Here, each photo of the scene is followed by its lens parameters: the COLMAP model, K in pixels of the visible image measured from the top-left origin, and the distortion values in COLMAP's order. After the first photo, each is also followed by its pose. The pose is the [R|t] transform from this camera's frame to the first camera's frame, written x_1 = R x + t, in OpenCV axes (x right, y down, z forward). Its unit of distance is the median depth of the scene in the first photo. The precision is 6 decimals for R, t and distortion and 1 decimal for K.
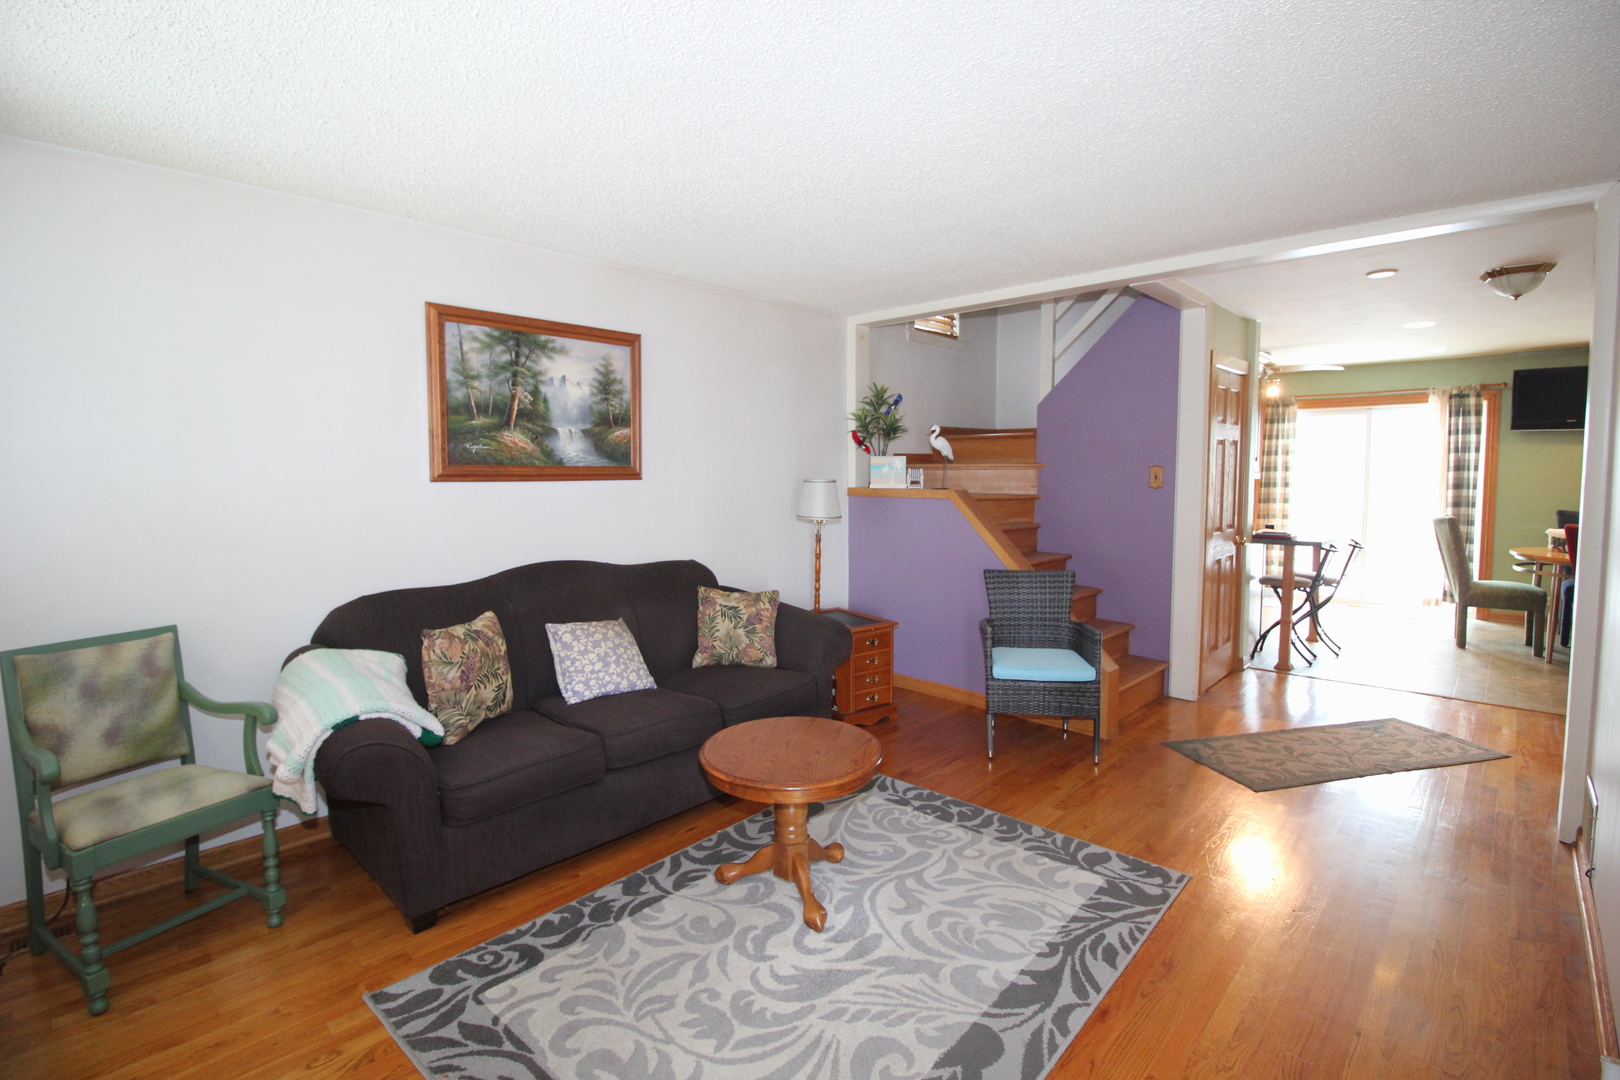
lens RADIAL K [[762.7, 0, 807.9], [0, 762.7, 535.7], [0, 0, 1]] dist [-0.005137, -0.002508]
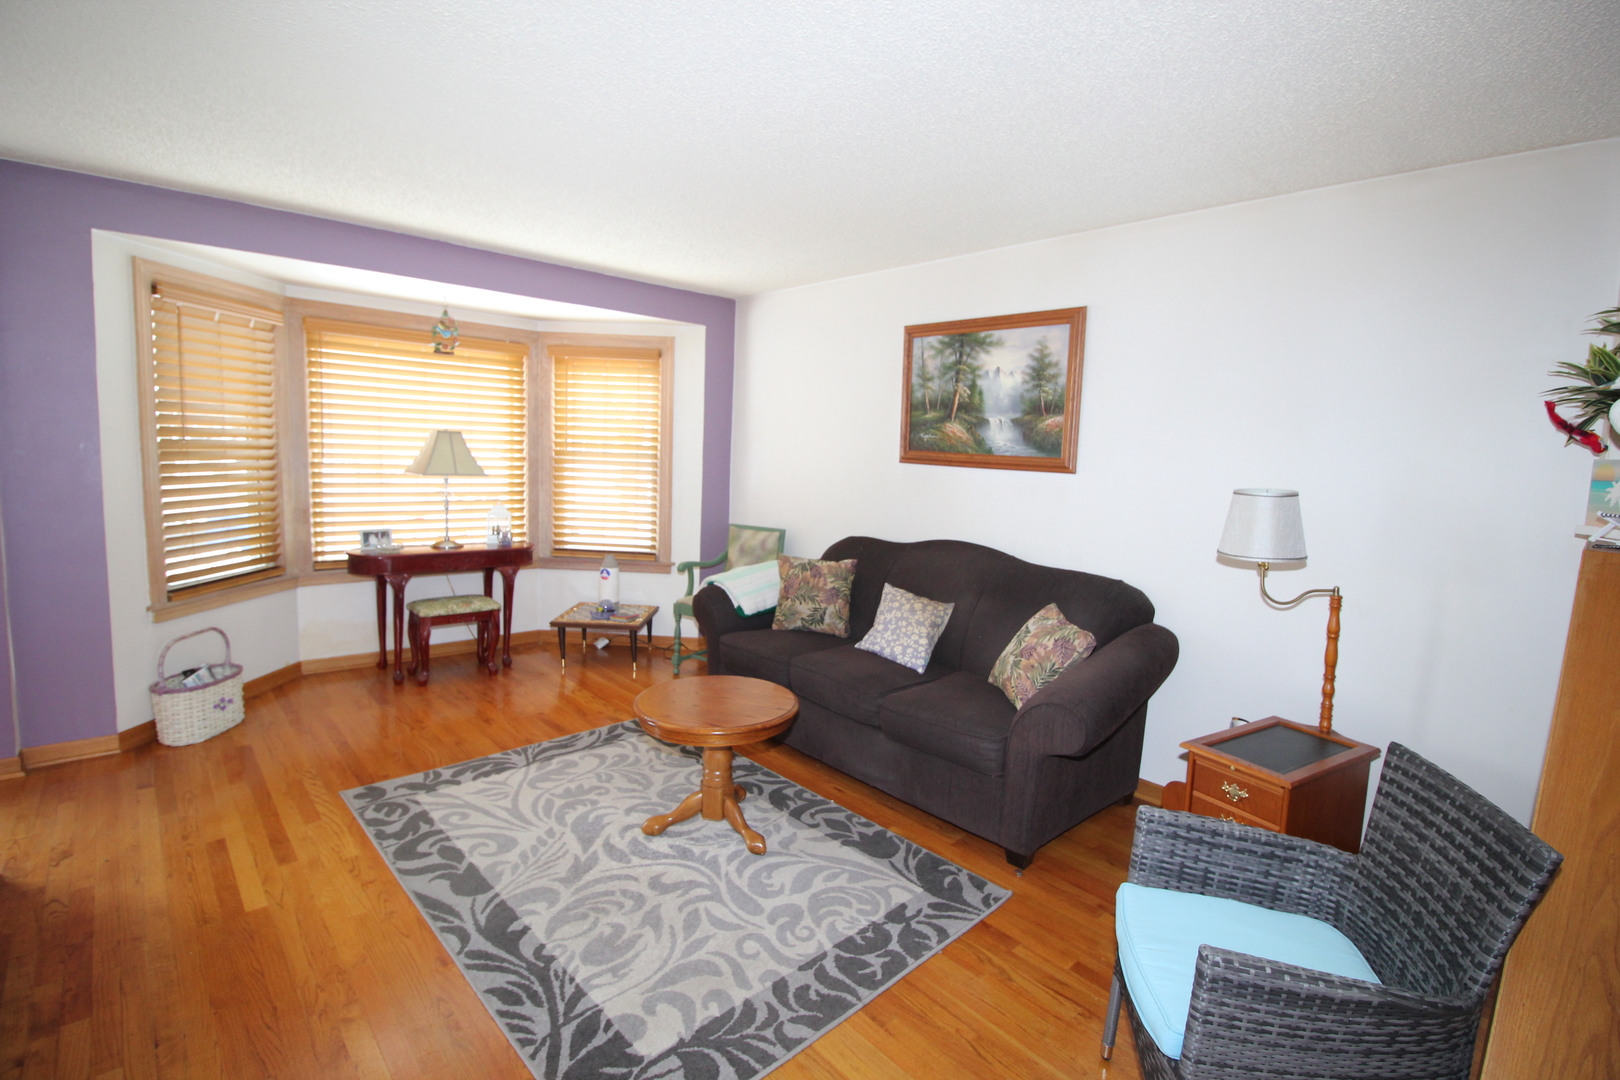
lens RADIAL K [[762.7, 0, 810.7], [0, 762.7, 535.2], [0, 0, 1]] dist [-0.005137, -0.002508]
pose [[-0.084781, 0.118236, -0.989360, 0.784486], [-0.125706, 0.983732, 0.128336, -0.090671], [0.988438, 0.135248, -0.068539, 0.889707]]
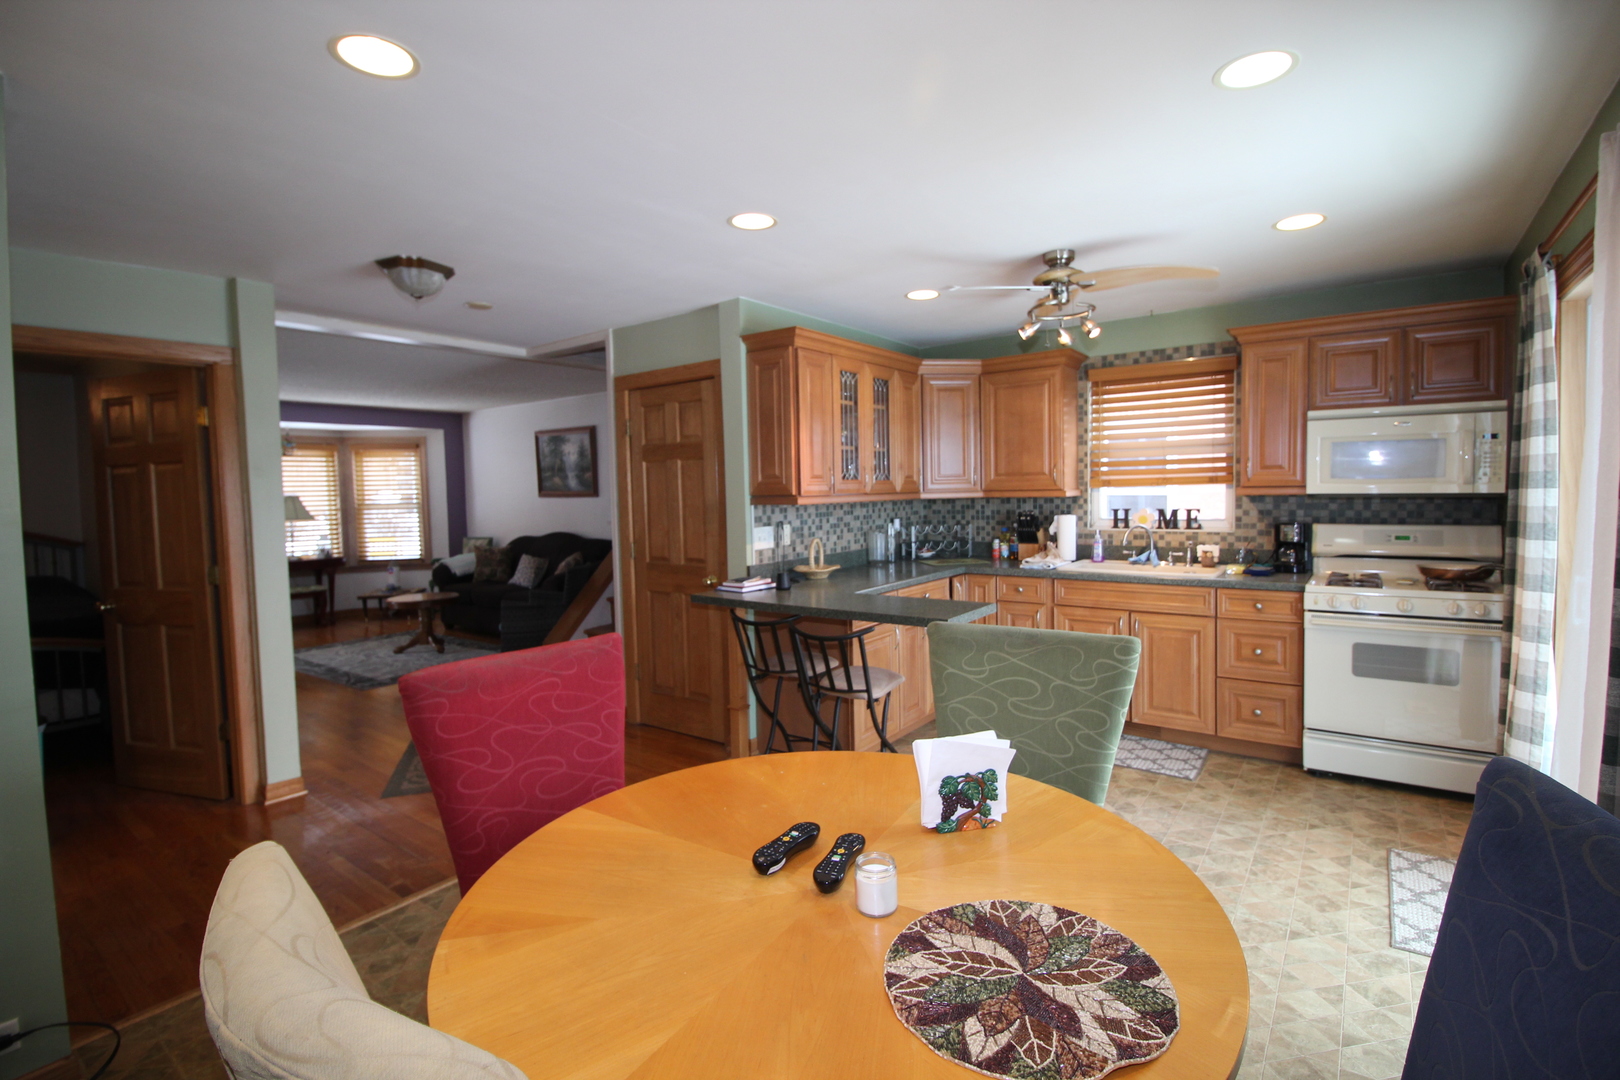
lens RADIAL K [[762.7, 0, 805.5], [0, 762.7, 529.2], [0, 0, 1]] dist [-0.005137, -0.002508]
pose [[0.103362, 0.056400, -0.993043, 2.116966], [-0.066650, 0.996540, 0.049662, -0.144712], [0.992408, 0.061053, 0.106764, 1.539432]]
